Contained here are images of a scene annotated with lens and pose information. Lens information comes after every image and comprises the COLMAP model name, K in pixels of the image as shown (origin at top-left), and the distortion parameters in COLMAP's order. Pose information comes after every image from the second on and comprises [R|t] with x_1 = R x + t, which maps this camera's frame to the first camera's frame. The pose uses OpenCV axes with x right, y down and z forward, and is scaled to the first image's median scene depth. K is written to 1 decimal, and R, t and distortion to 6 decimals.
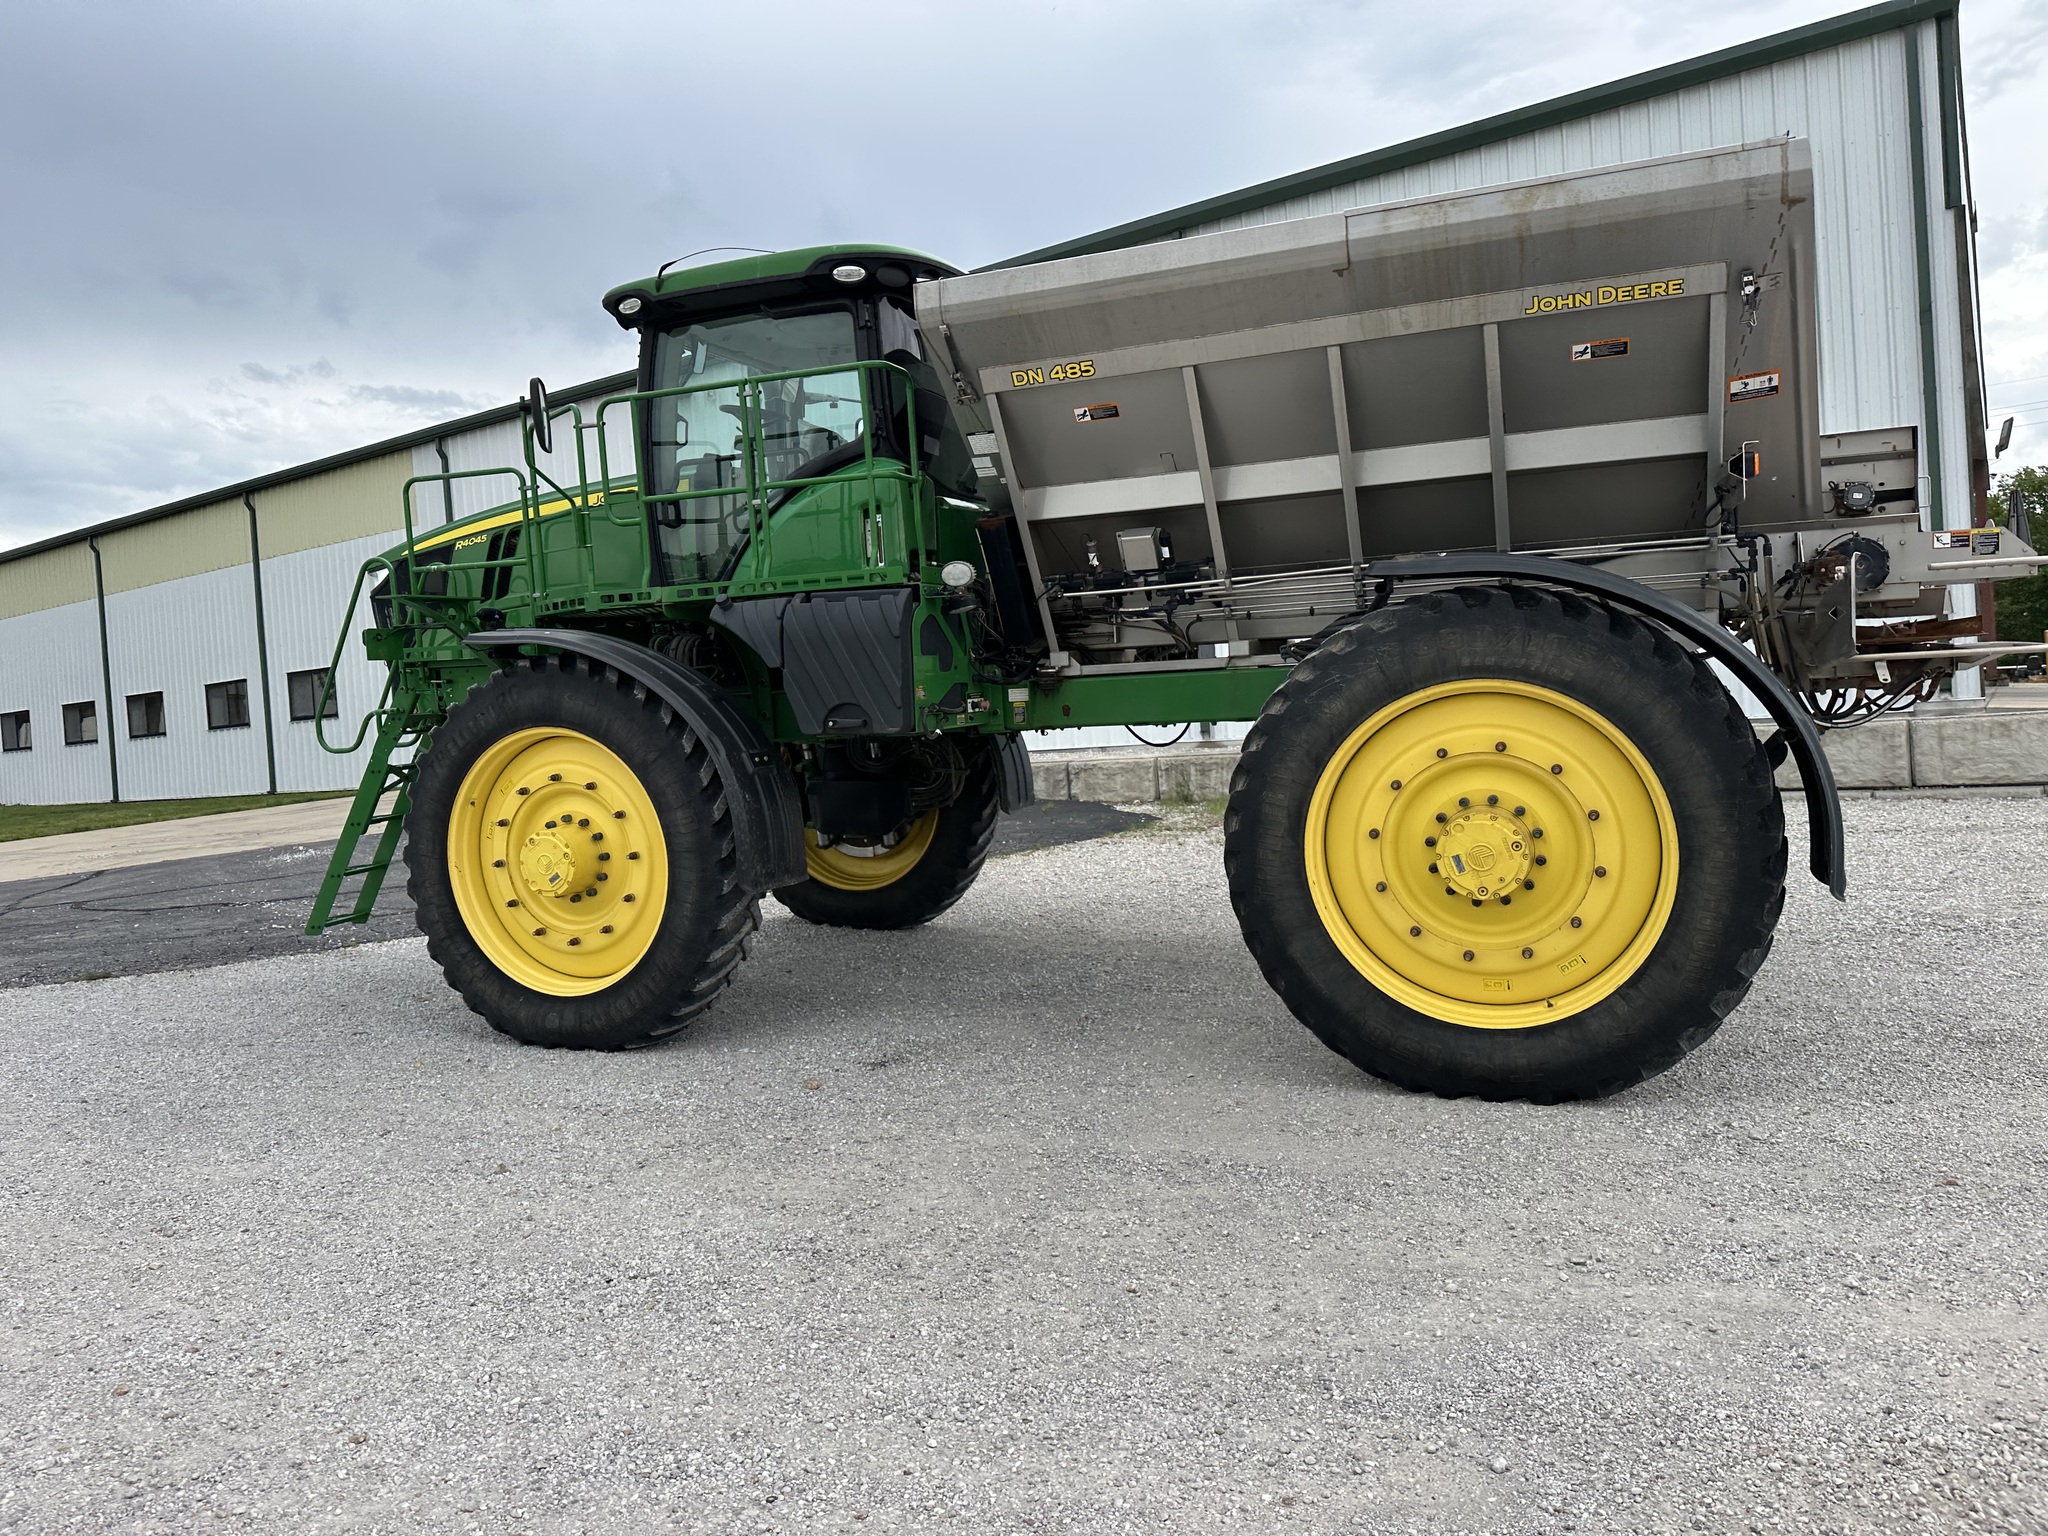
lens RADIAL K [[1437.1, 0, 1017.0], [0, 1437.1, 738.0], [0, 0, 1]] dist [0.041504, -0.050864]
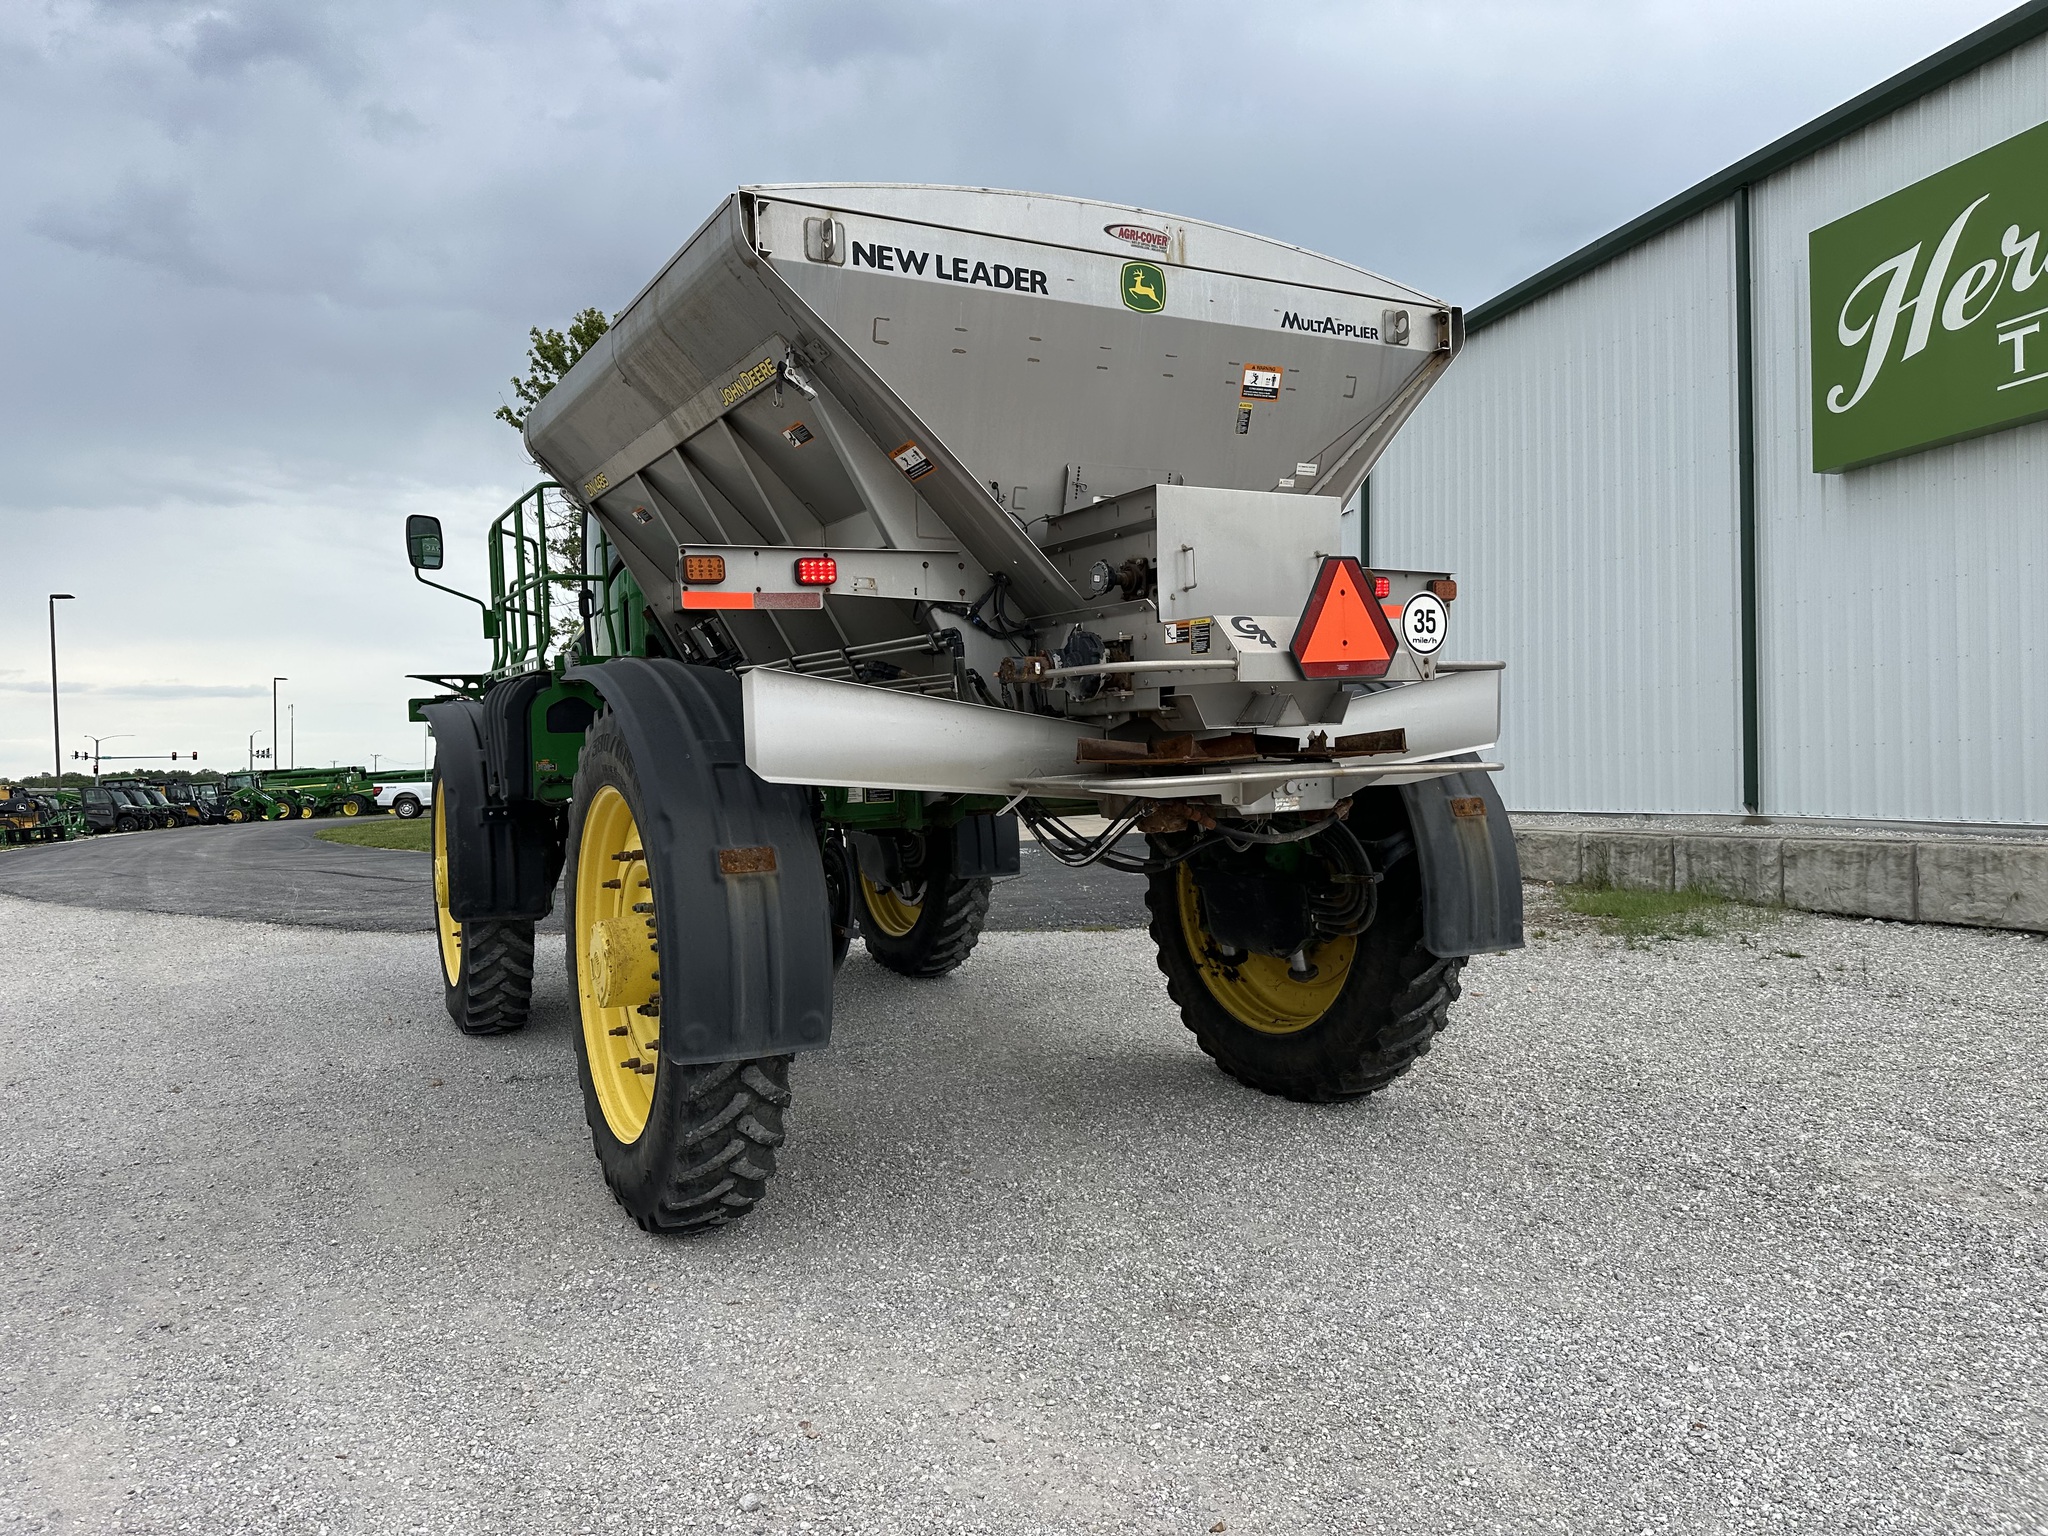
lens RADIAL K [[1437.1, 0, 1013.2], [0, 1437.1, 752.8], [0, 0, 1]] dist [0.041504, -0.050864]
pose [[0.770669, 0.040731, -0.635933, 1.025057], [-0.043179, 0.998999, 0.011658, -0.077057], [0.635771, 0.018475, 0.771657, 0.357796]]
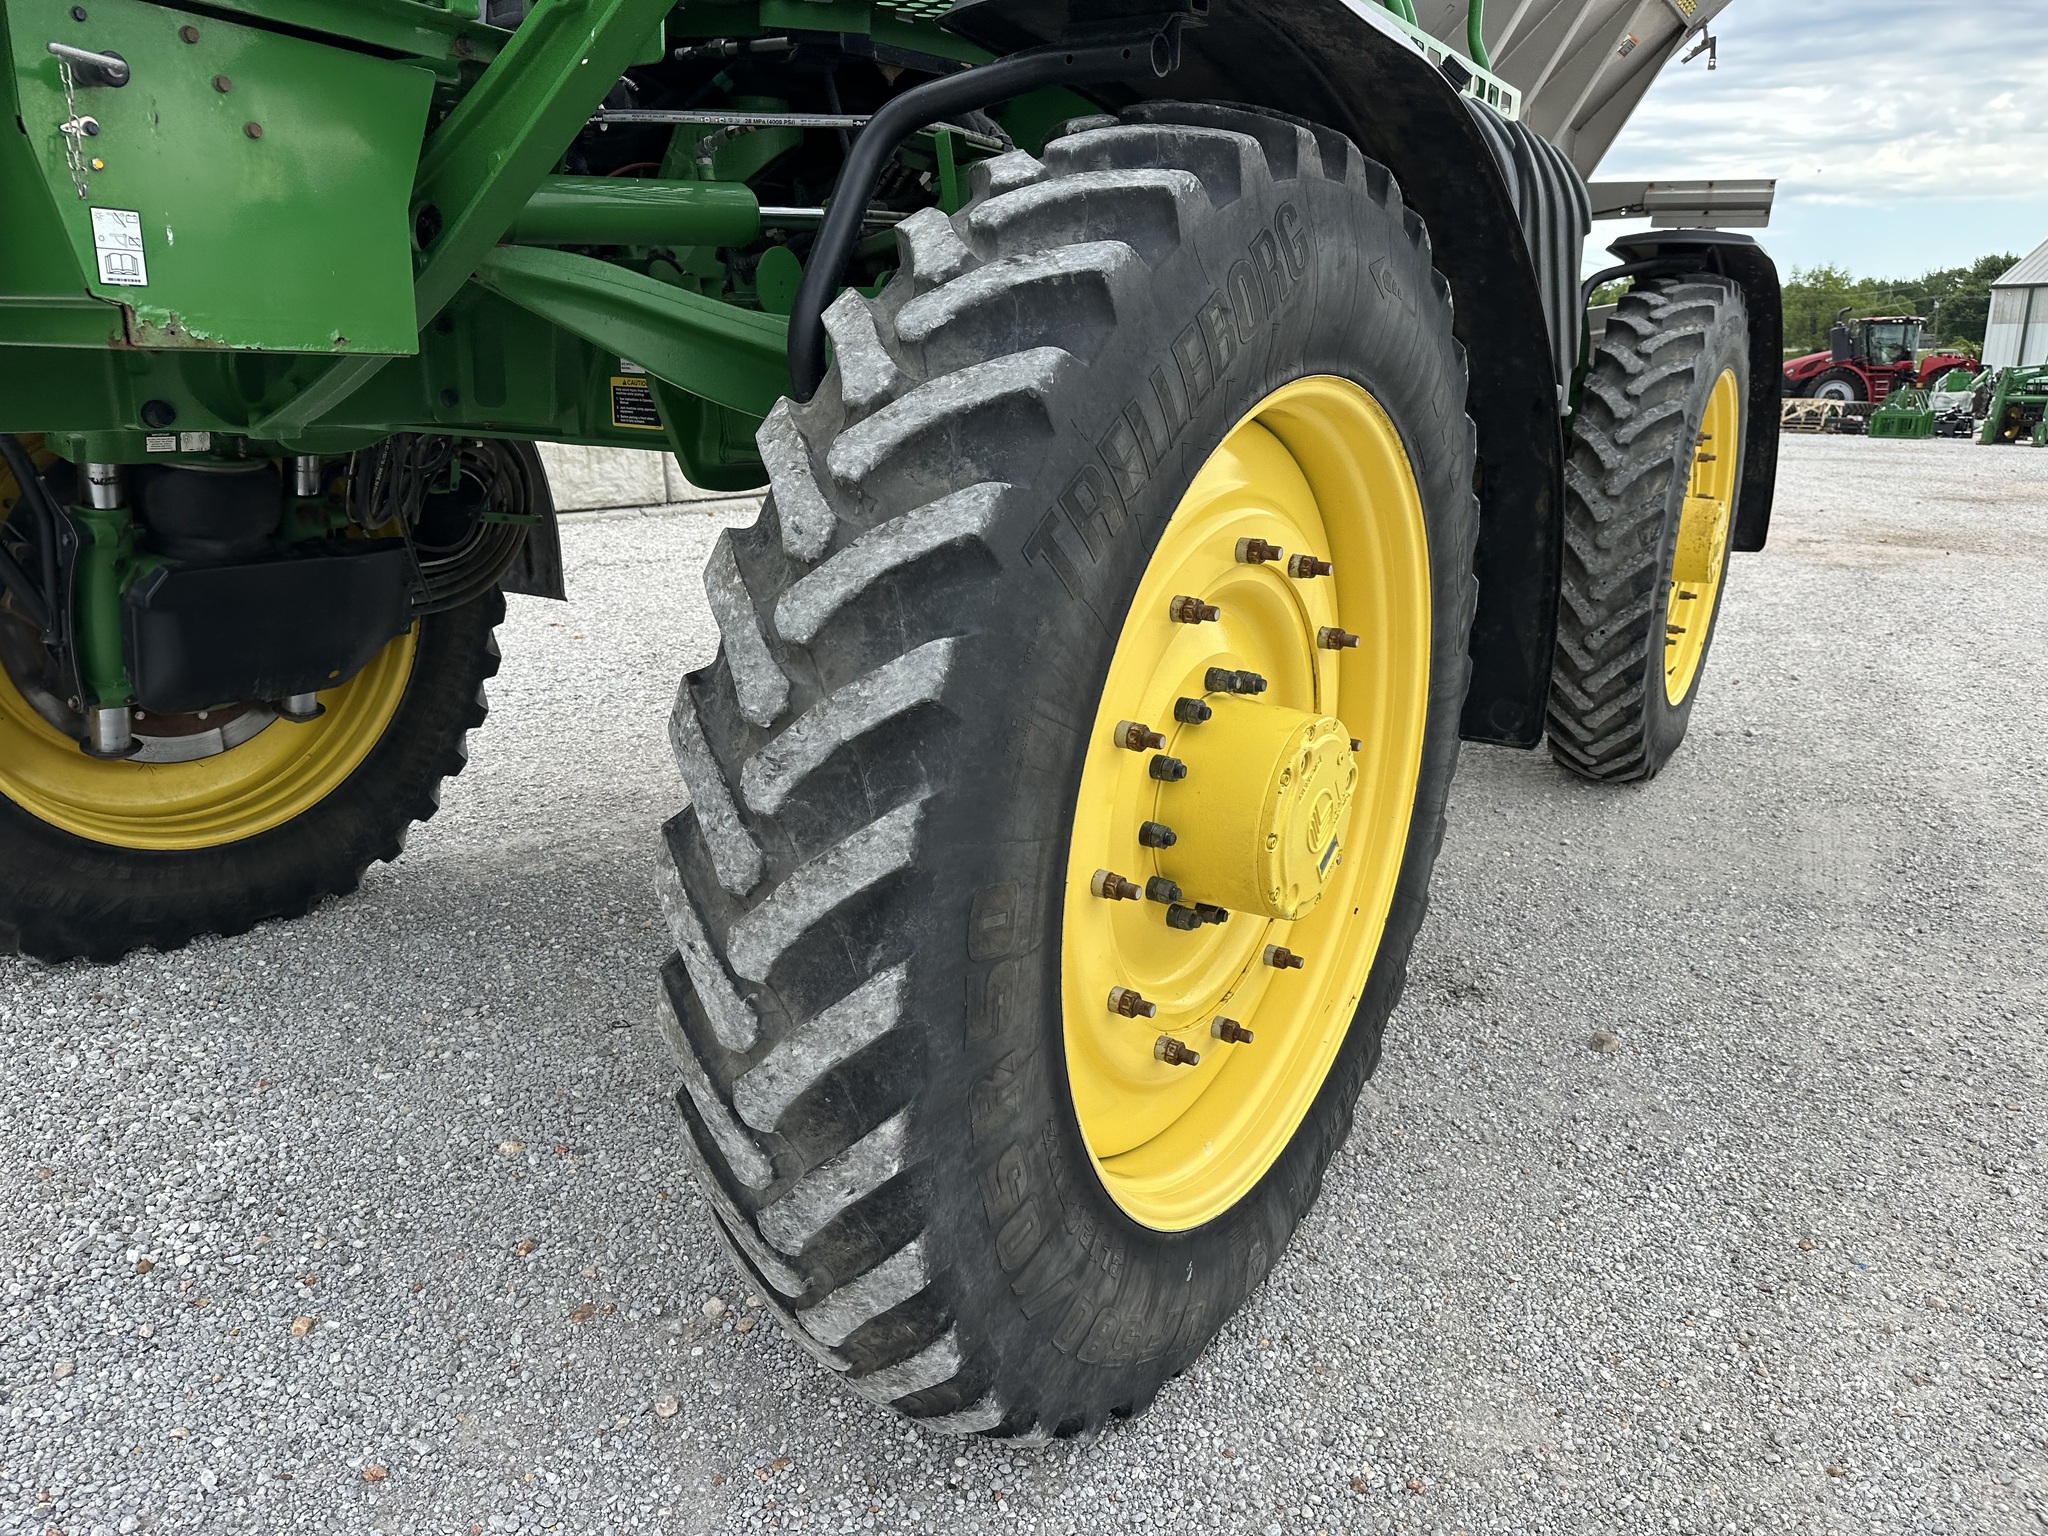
lens RADIAL K [[1437.1, 0, 1026.1], [0, 1437.1, 779.0], [0, 0, 1]] dist [0.041504, -0.050864]
pose [[0.185271, -0.219291, 0.957907, -0.726202], [0.016093, 0.975330, 0.220167, 0.007702], [-0.982556, -0.025375, 0.184229, 1.134100]]
